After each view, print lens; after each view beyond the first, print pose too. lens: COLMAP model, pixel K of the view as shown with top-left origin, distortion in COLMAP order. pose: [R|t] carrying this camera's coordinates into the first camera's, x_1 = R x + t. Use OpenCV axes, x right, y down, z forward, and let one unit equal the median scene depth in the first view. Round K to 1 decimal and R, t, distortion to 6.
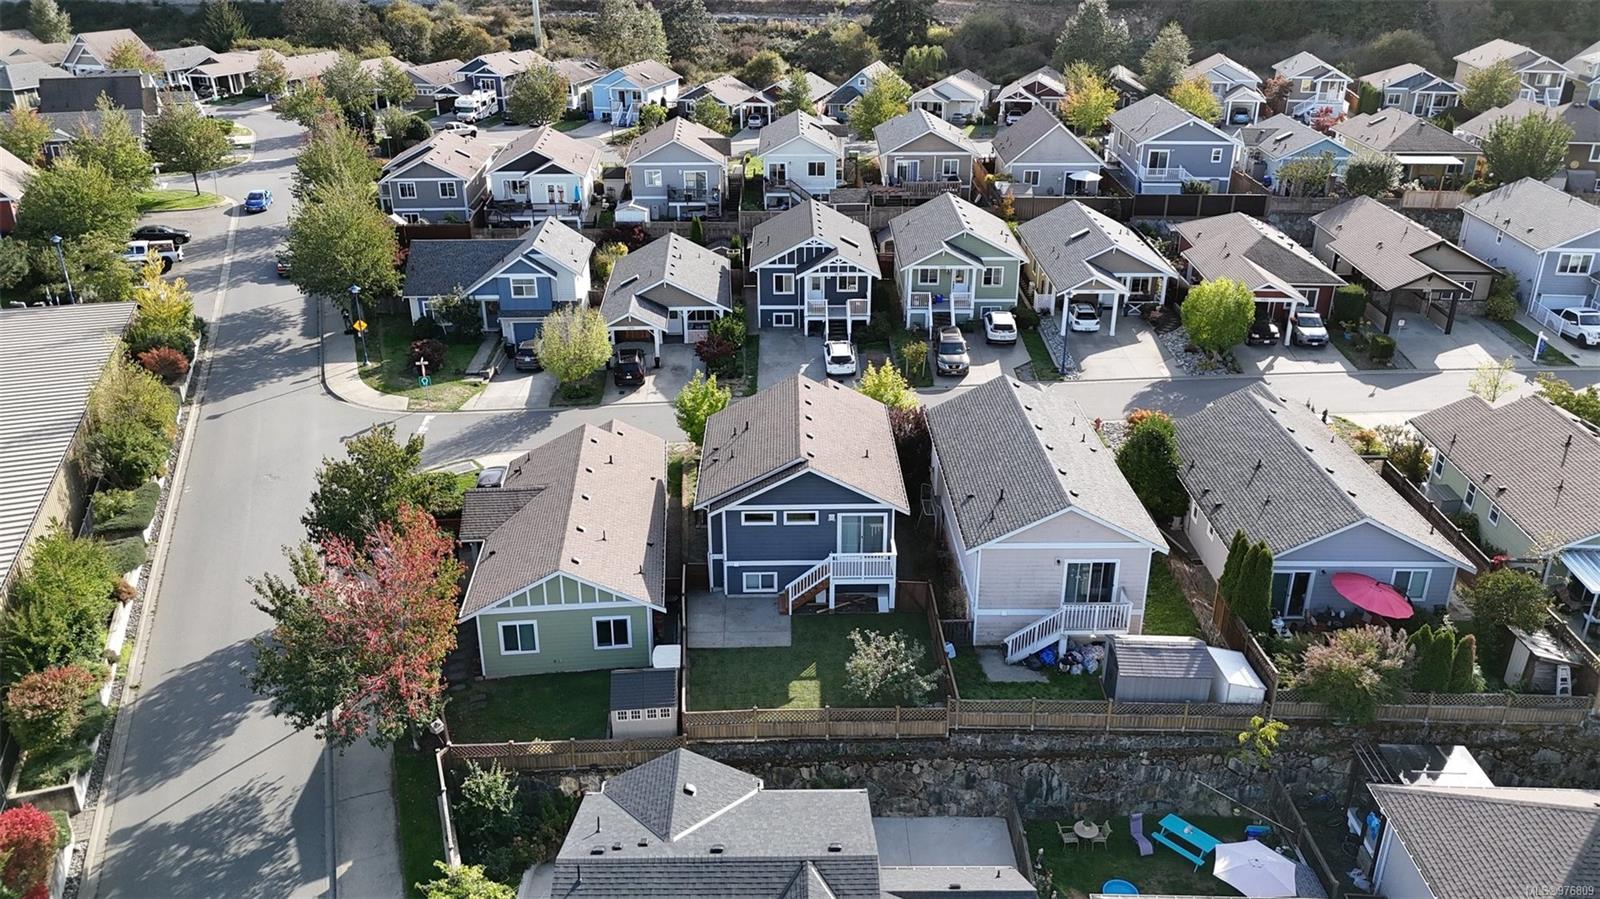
lens RADIAL K [[1177.8, 0, 805.9], [0, 1177.8, 450.6], [0, 0, 1]] dist [0.080147, -0.091413]
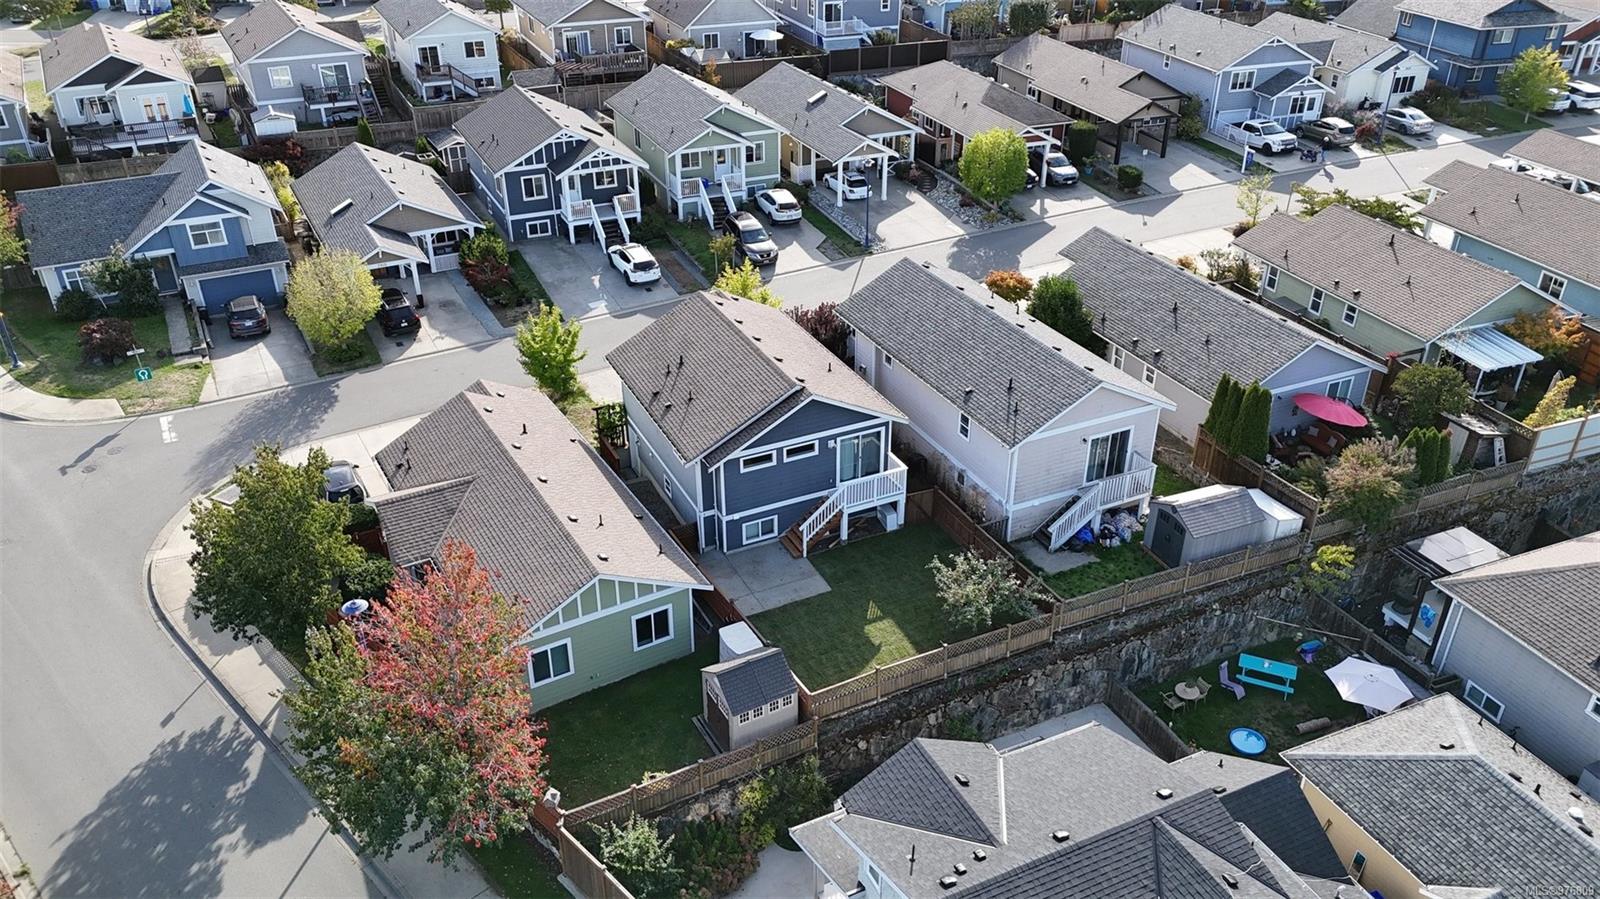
lens RADIAL K [[1177.8, 0, 805.9], [0, 1177.8, 450.6], [0, 0, 1]] dist [0.080147, -0.091413]
pose [[0.907766, -0.209202, 0.363586, -0.214074], [0.168326, 0.975584, 0.141077, -0.045414], [-0.384222, -0.066864, 0.920816, 0.108333]]
